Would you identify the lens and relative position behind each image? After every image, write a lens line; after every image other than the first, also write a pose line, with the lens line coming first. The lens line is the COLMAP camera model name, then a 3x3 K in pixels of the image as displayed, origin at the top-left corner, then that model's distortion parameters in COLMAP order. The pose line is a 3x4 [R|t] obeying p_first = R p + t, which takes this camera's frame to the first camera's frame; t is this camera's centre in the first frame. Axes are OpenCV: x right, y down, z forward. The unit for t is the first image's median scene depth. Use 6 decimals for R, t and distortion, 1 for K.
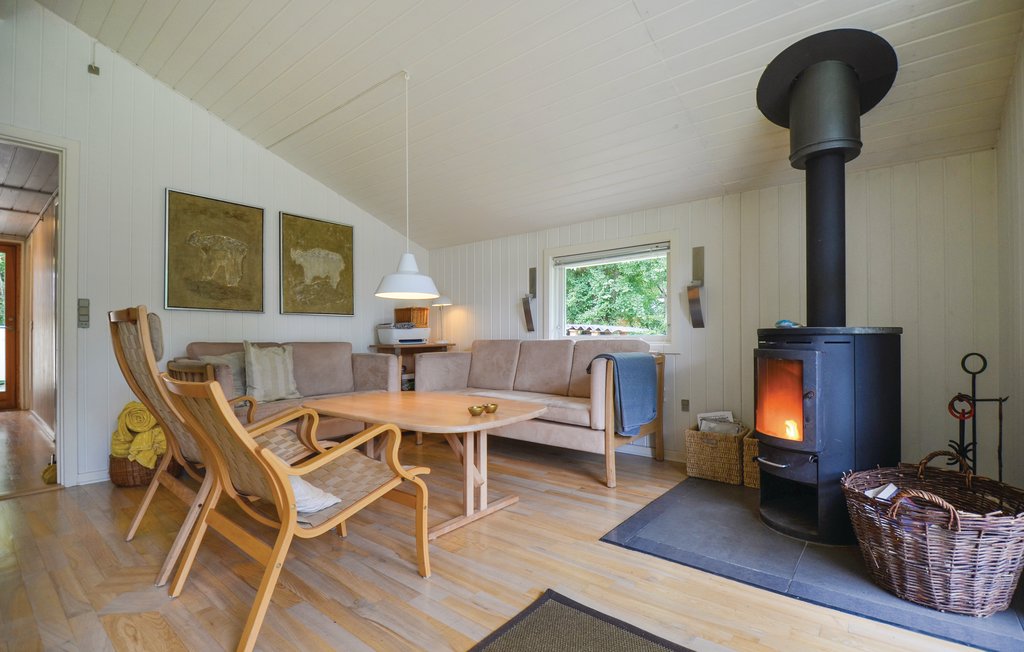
lens RADIAL K [[468.4, 0, 510.8], [0, 468.4, 345.8], [0, 0, 1]] dist [0.012337, -0.018403]
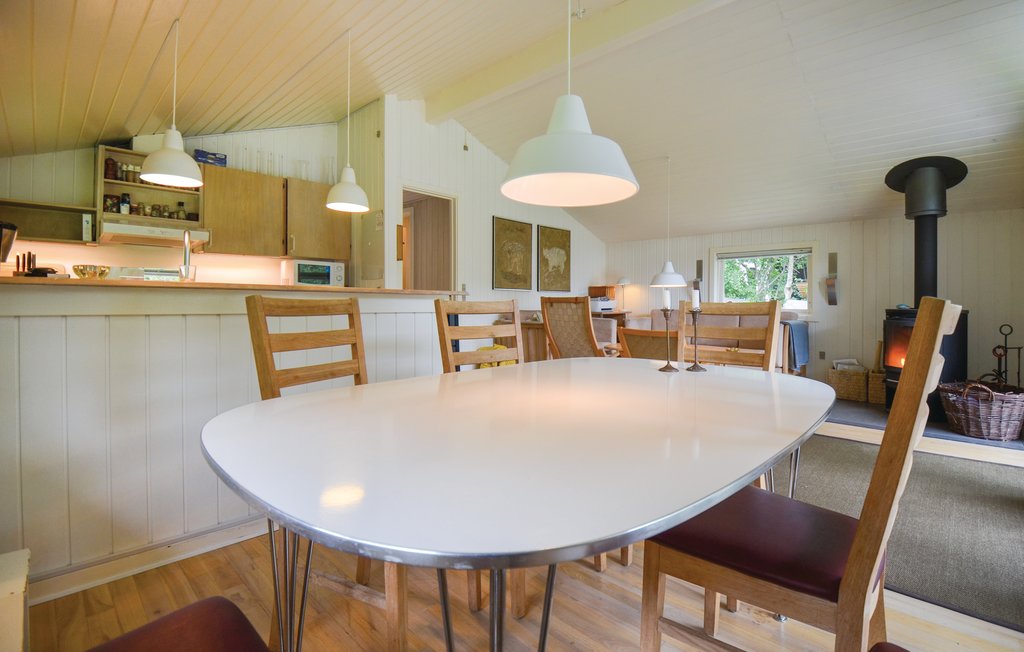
lens RADIAL K [[466.7, 0, 516.7], [0, 466.7, 307.8], [0, 0, 1]] dist [0.000369, -0.016590]
pose [[0.997057, 0.012923, -0.075573, -0.624723], [-0.013066, 0.999914, -0.001401, -0.016722], [0.075548, 0.002384, 0.997139, -0.730949]]
